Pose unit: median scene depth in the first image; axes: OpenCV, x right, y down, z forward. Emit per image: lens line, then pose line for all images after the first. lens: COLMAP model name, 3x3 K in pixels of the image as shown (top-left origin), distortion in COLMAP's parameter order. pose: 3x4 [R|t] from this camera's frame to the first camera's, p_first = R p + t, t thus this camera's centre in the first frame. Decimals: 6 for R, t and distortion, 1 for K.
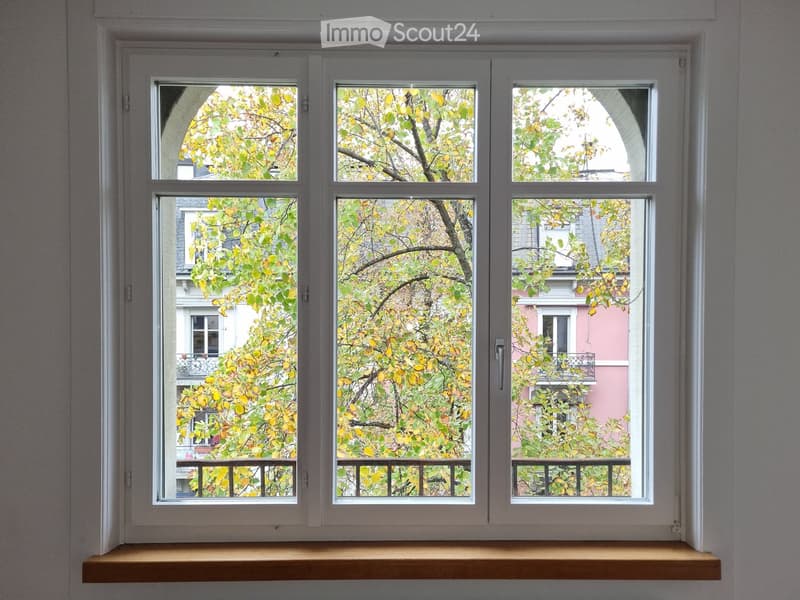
lens RADIAL K [[666.7, 0, 400.0], [0, 666.7, 300.0], [0, 0, 1]] dist [0.009426, 0.006941]
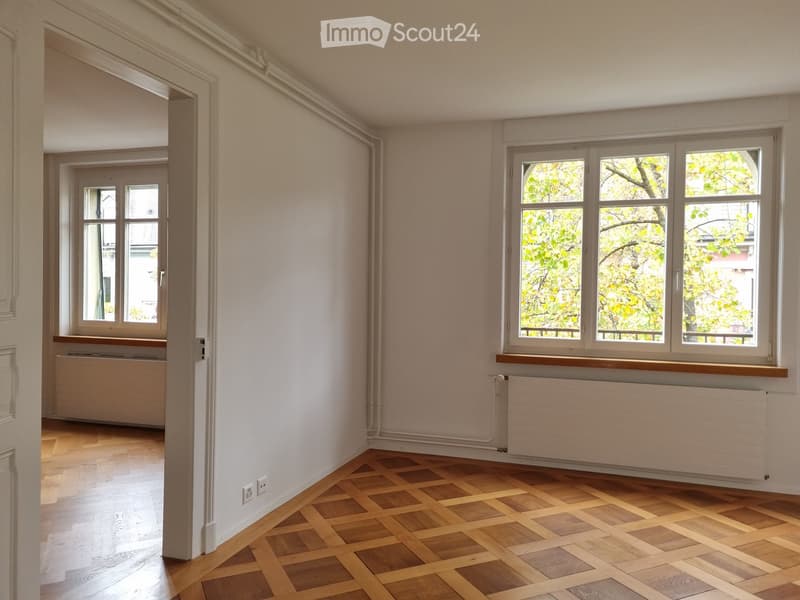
lens RADIAL K [[634.8, 0, 400.0], [0, 634.8, 300.0], [0, 0, 1]] dist [0.075713, 0.003068]
pose [[0.953878, 0.013418, -0.299895, -0.083562], [0.001228, 0.998818, 0.048598, 0.055084], [0.300192, -0.046725, 0.952734, -1.282527]]
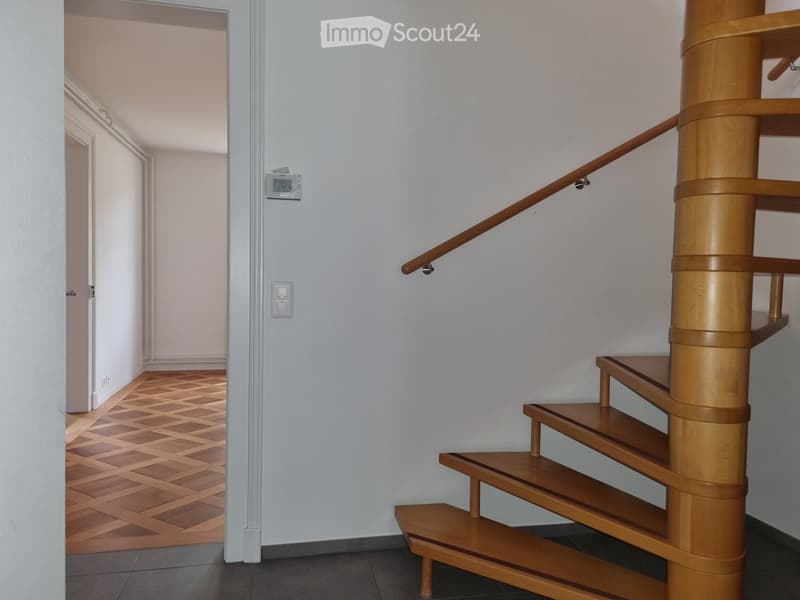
lens RADIAL K [[666.7, 0, 400.0], [0, 666.7, 300.0], [0, 0, 1]] dist [0.009426, 0.006941]
pose [[0.978315, 0.004623, 0.207071, -0.137868], [-0.020003, 0.997186, 0.072243, 0.055004], [-0.206154, -0.074818, 0.975655, -1.671813]]
